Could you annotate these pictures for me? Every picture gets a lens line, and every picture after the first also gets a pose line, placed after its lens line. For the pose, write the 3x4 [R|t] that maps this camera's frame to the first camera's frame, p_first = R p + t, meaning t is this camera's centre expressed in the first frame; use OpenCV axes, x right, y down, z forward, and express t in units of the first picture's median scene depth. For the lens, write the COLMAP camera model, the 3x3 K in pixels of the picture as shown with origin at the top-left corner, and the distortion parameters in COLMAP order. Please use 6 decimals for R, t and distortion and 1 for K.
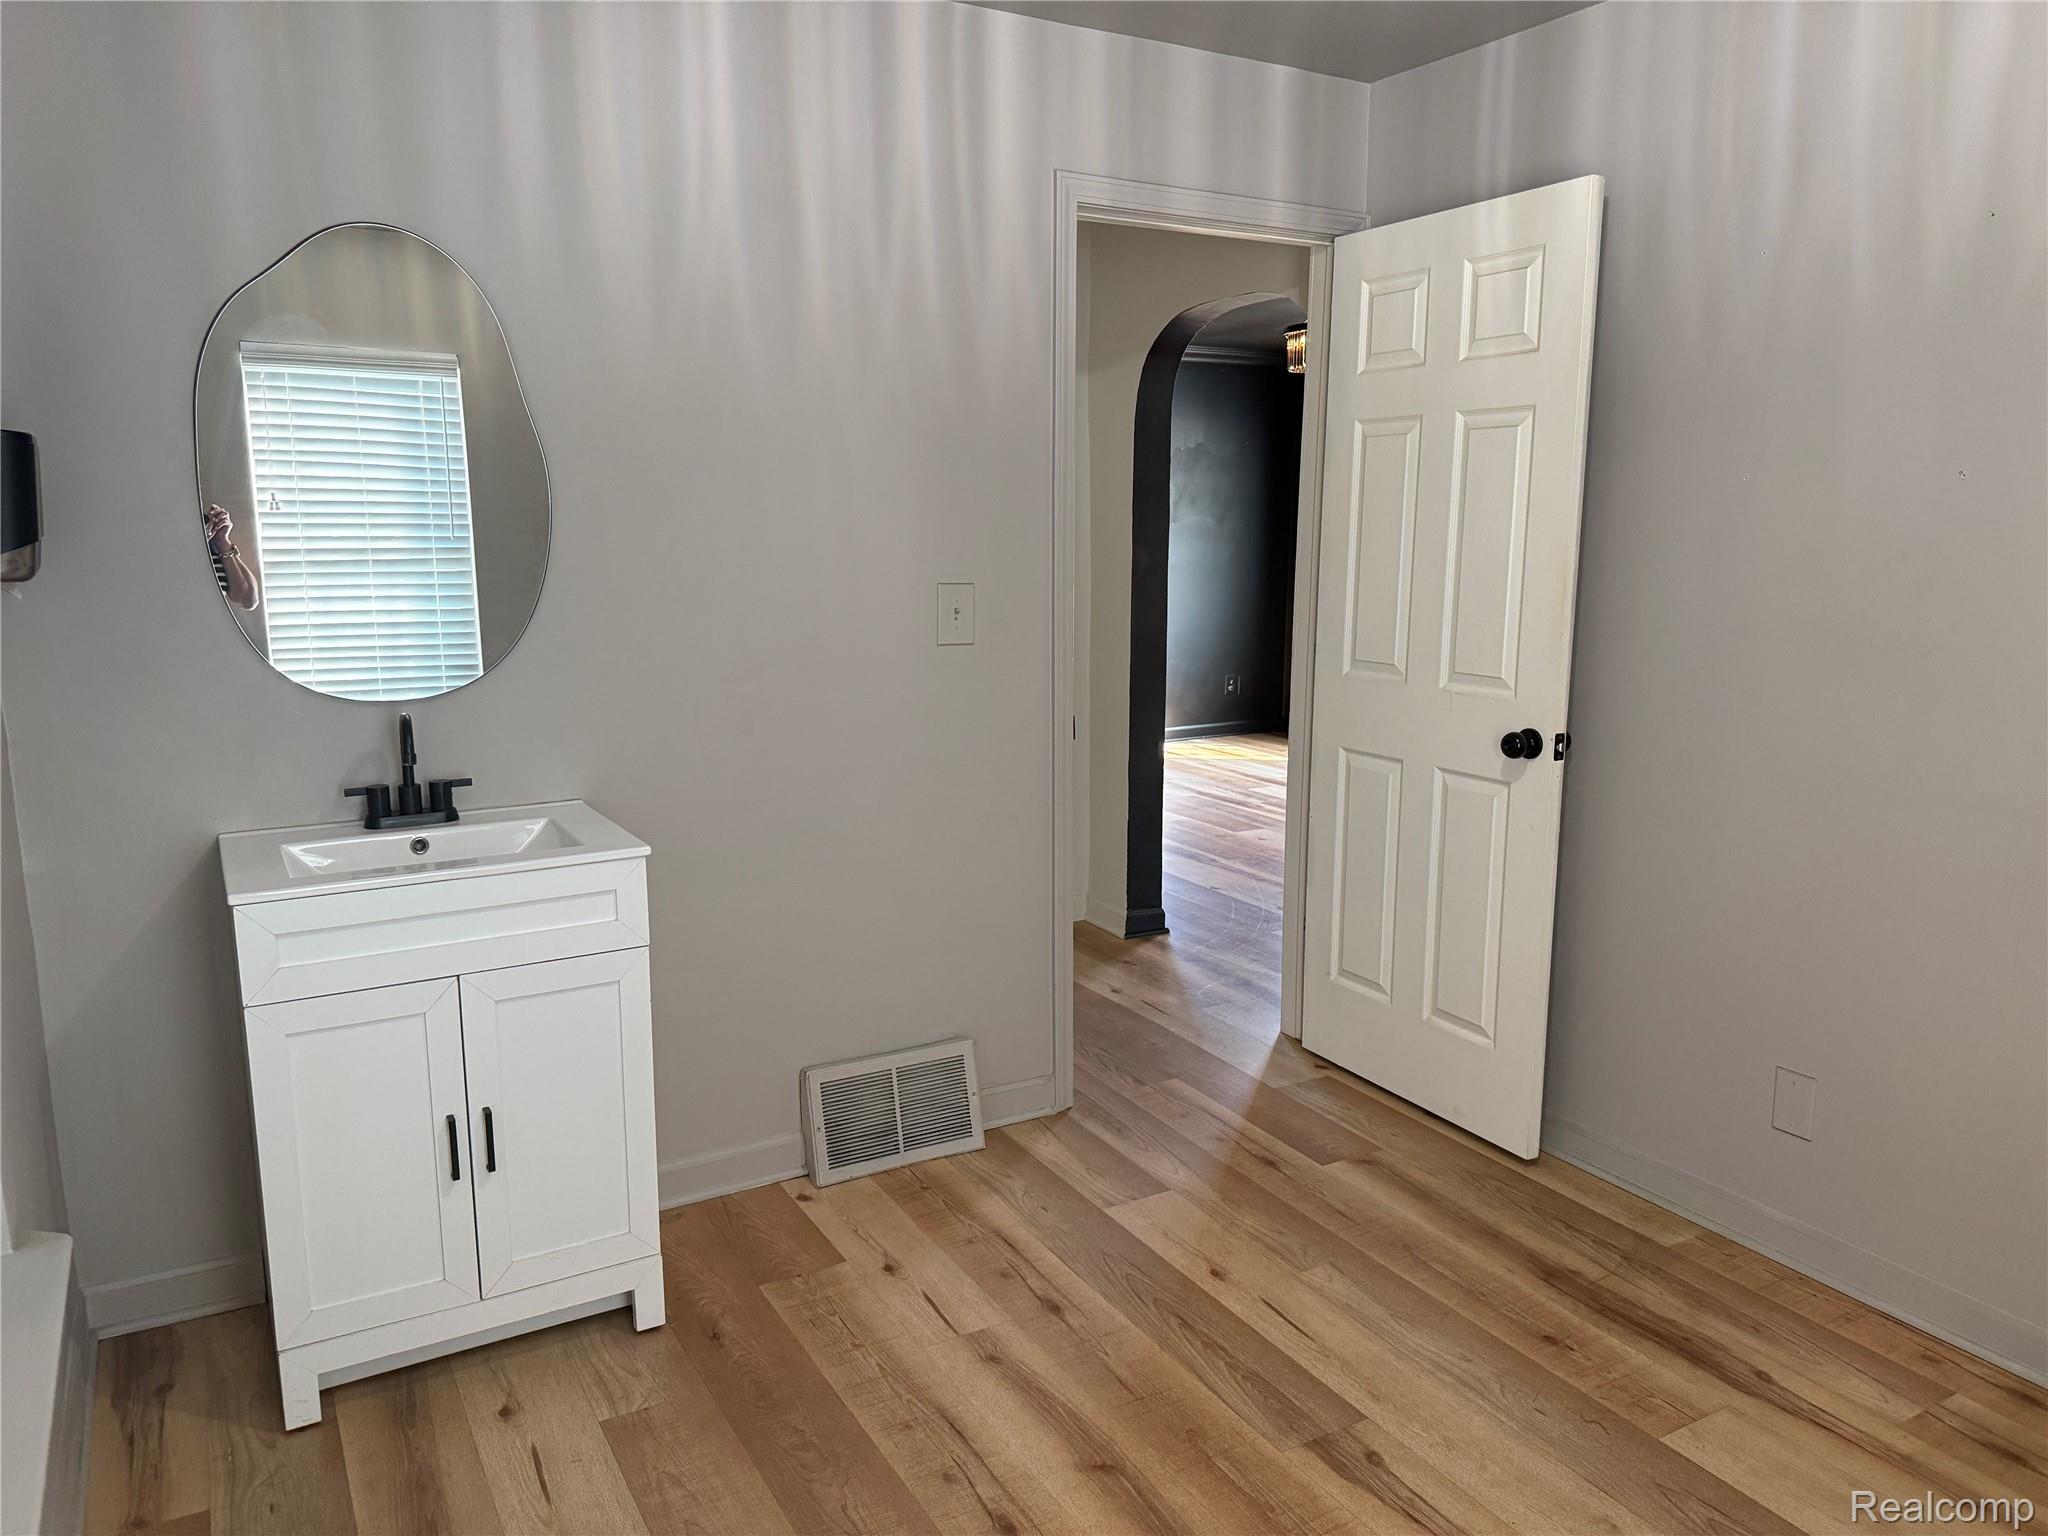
lens RADIAL K [[1446.2, 0, 1029.0], [0, 1446.2, 782.4], [0, 0, 1]] dist [0.162836, -0.224492]
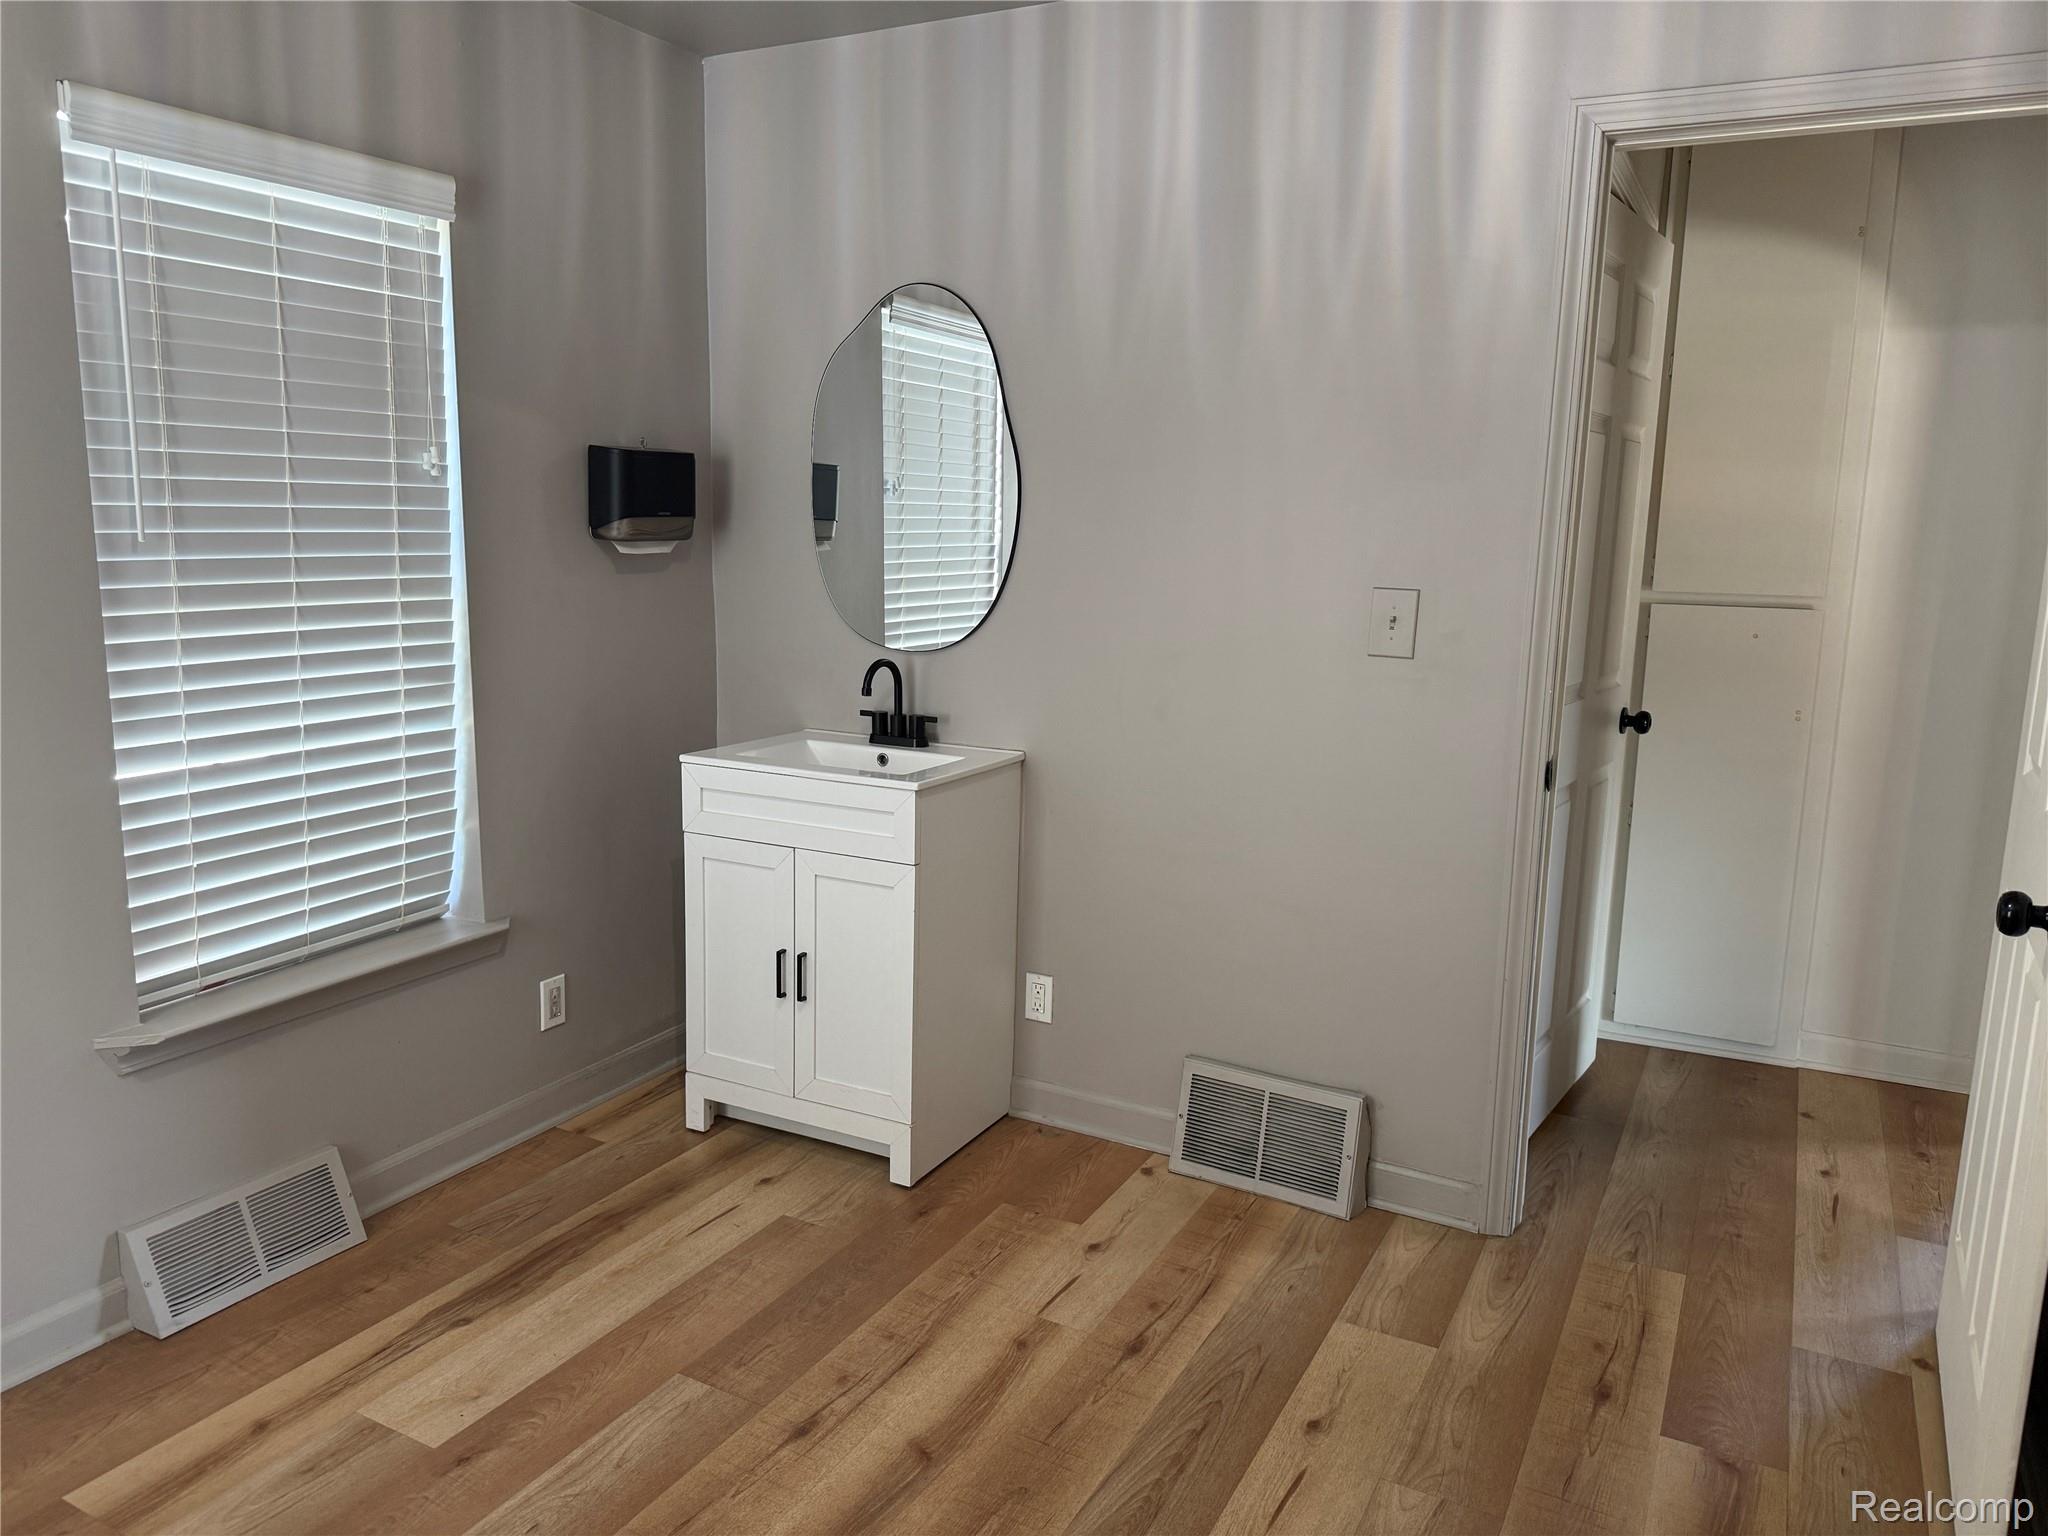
lens RADIAL K [[1436.7, 0, 1024.0], [0, 1436.7, 768.0], [0, 0, 1]] dist [0.131924, -0.219239]
pose [[0.528177, 0.155918, -0.834697, 0.714347], [-0.177174, 0.981597, 0.071246, -0.062367], [0.830444, 0.110256, 0.546082, 0.399987]]
